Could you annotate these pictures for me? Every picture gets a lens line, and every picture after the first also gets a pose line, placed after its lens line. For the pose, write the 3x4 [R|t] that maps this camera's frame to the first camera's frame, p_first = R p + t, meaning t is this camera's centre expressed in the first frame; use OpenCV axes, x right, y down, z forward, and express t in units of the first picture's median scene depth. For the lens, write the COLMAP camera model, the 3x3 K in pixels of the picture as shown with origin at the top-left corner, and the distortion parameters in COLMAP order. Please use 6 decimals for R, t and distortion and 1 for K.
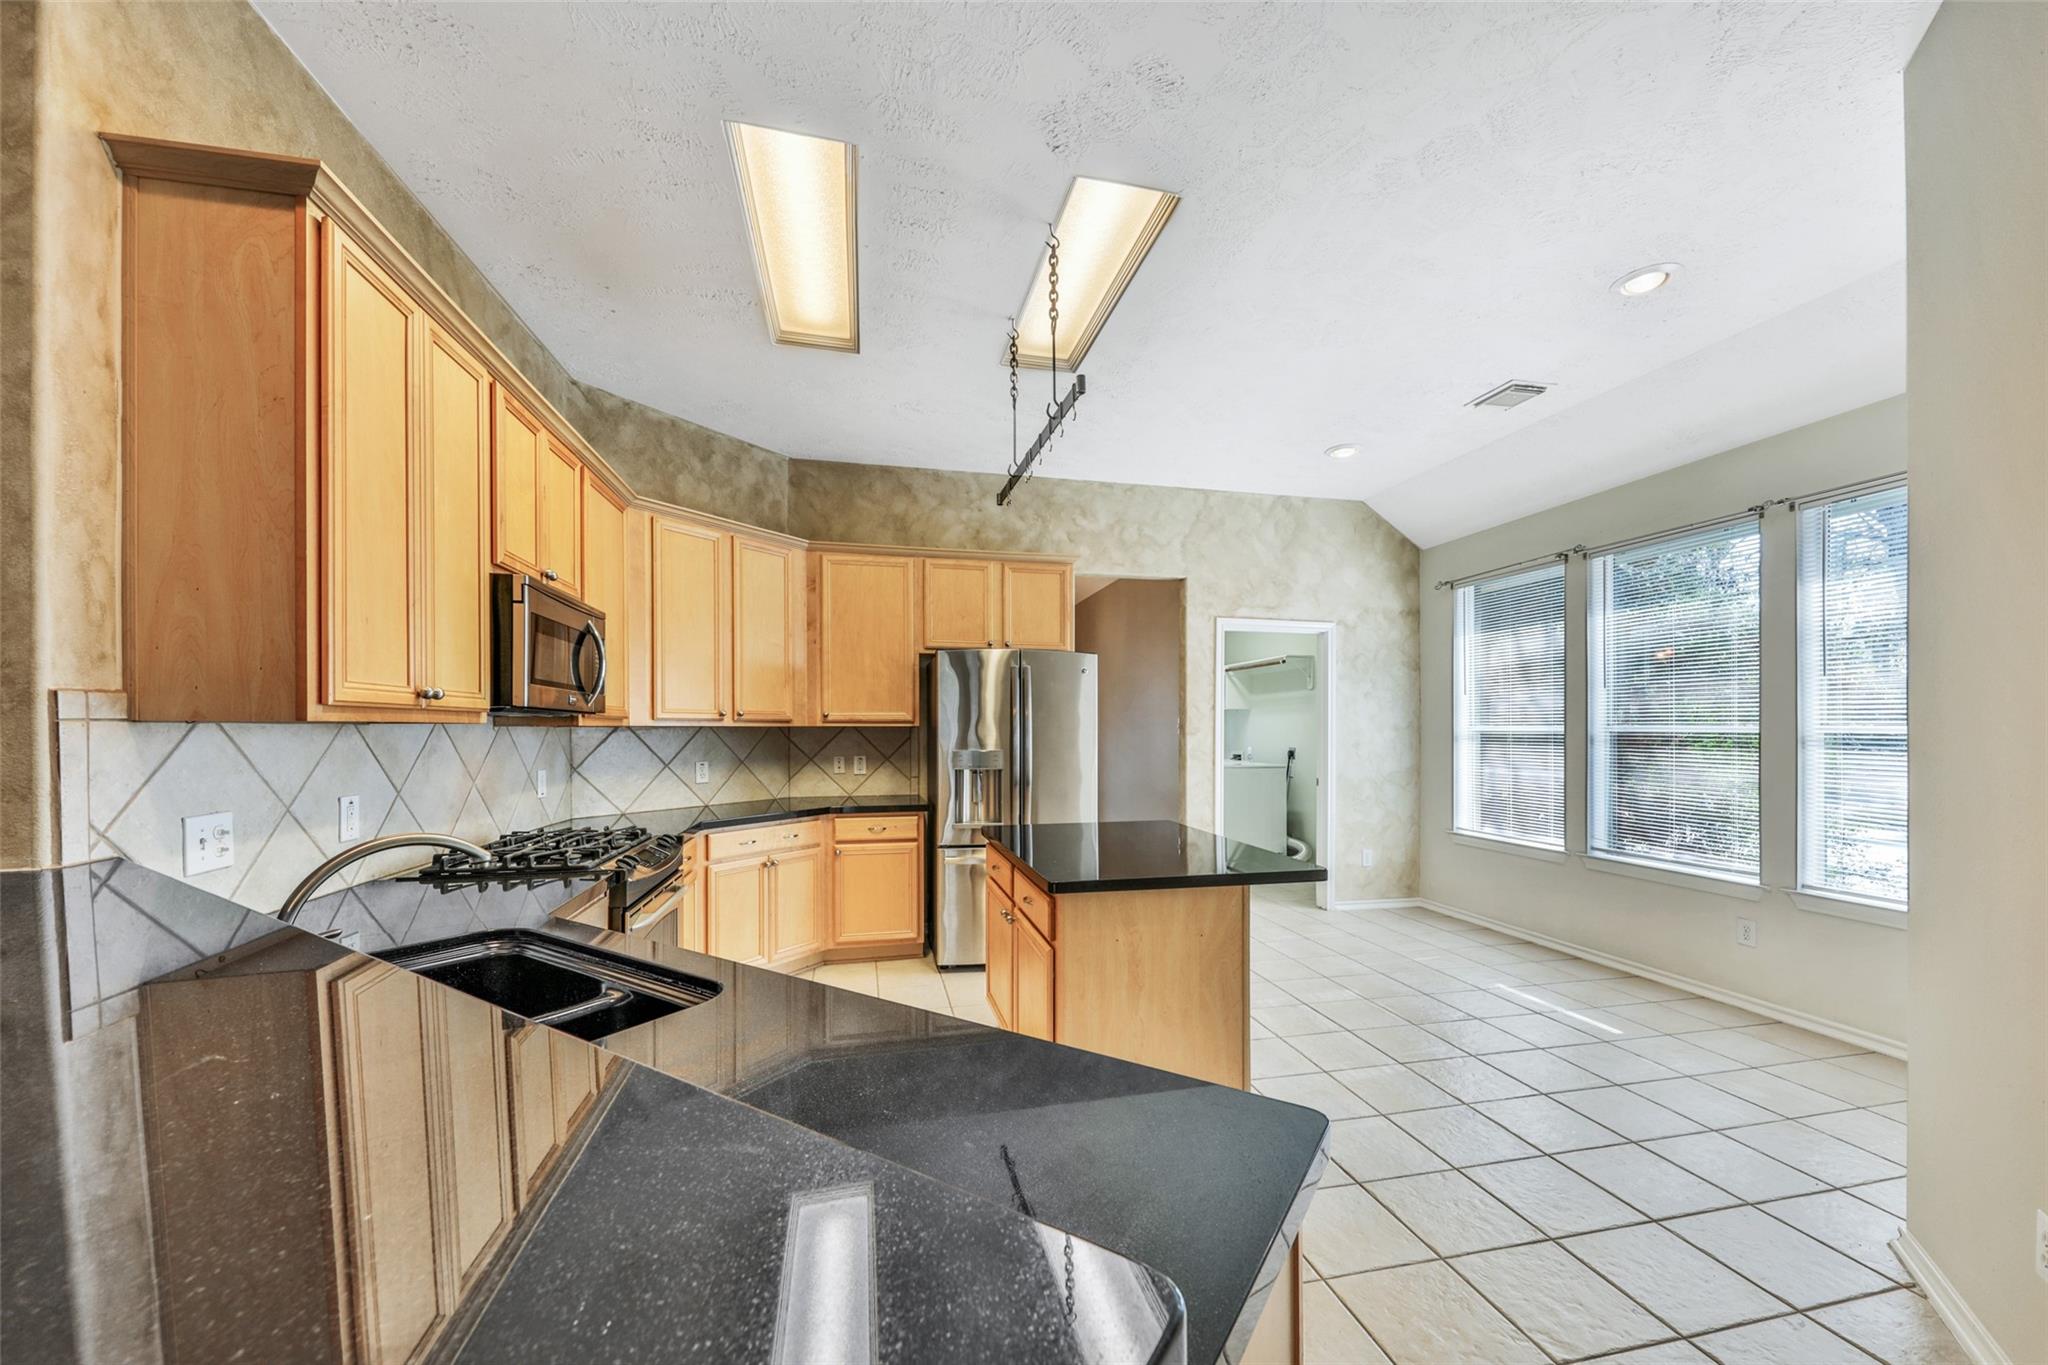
lens RADIAL K [[760.8, 0, 1045.5], [0, 760.8, 730.3], [0, 0, 1]] dist [0.008105, -0.000732]
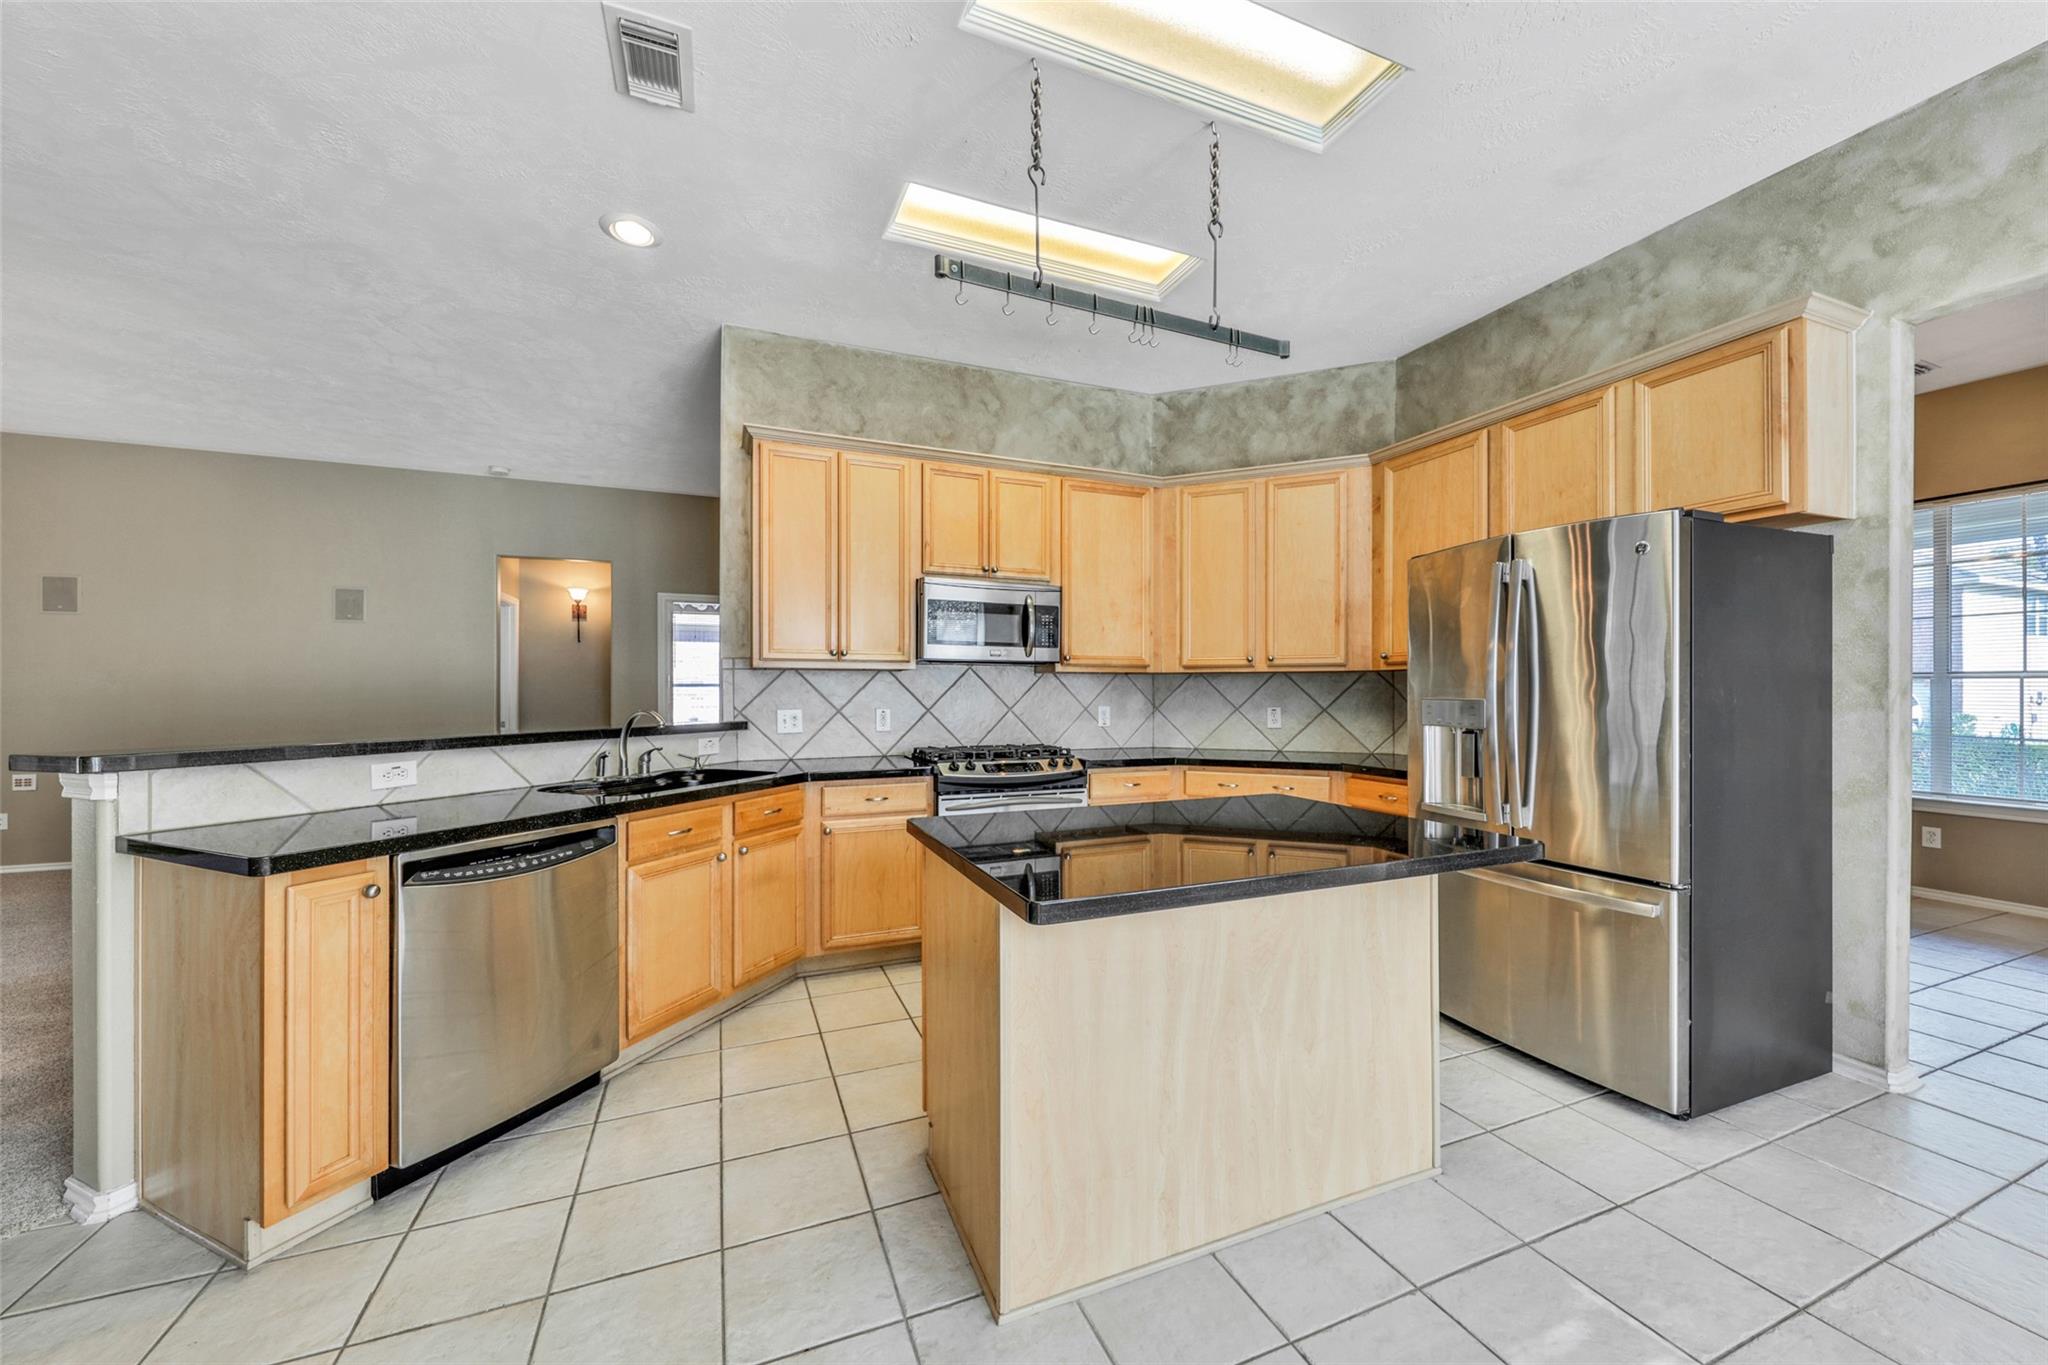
lens RADIAL K [[760.8, 0, 1027.8], [0, 760.8, 687.4], [0, 0, 1]] dist [0.008105, -0.000732]
pose [[0.153014, 0.000959, -0.988224, 0.485851], [-0.001921, 0.999998, 0.000673, 0.014084], [0.988222, 0.001796, 0.153015, 0.498525]]
